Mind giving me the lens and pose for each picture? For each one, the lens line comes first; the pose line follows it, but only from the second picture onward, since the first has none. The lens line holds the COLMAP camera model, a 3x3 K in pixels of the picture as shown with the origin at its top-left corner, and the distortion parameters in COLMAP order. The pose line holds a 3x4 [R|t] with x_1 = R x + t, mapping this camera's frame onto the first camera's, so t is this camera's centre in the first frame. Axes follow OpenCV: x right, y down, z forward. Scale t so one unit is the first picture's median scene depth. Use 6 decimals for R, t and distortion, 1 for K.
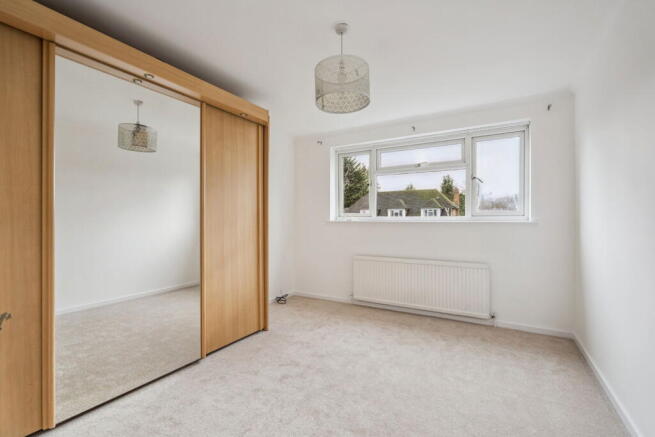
lens RADIAL K [[298.3, 0, 331.3], [0, 298.3, 218.0], [0, 0, 1]] dist [-0.002025, 0.000939]
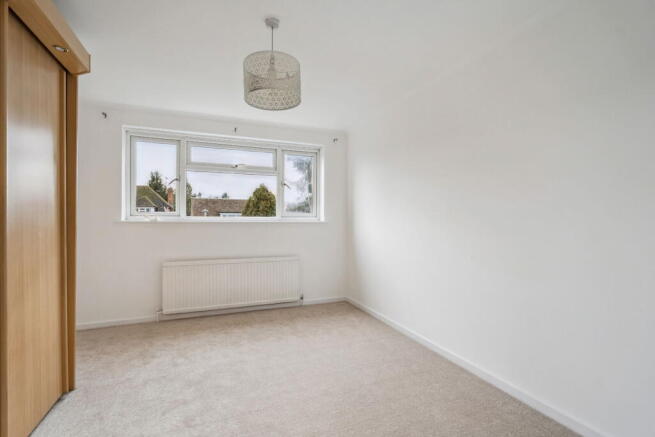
lens RADIAL K [[298.3, 0, 316.9], [0, 298.3, 220.6], [0, 0, 1]] dist [-0.002025, 0.000939]
pose [[0.618578, -0.000237, 0.785723, -0.377458], [-0.008233, 0.999943, 0.006783, -0.000933], [-0.785680, -0.010664, 0.618541, 0.170950]]
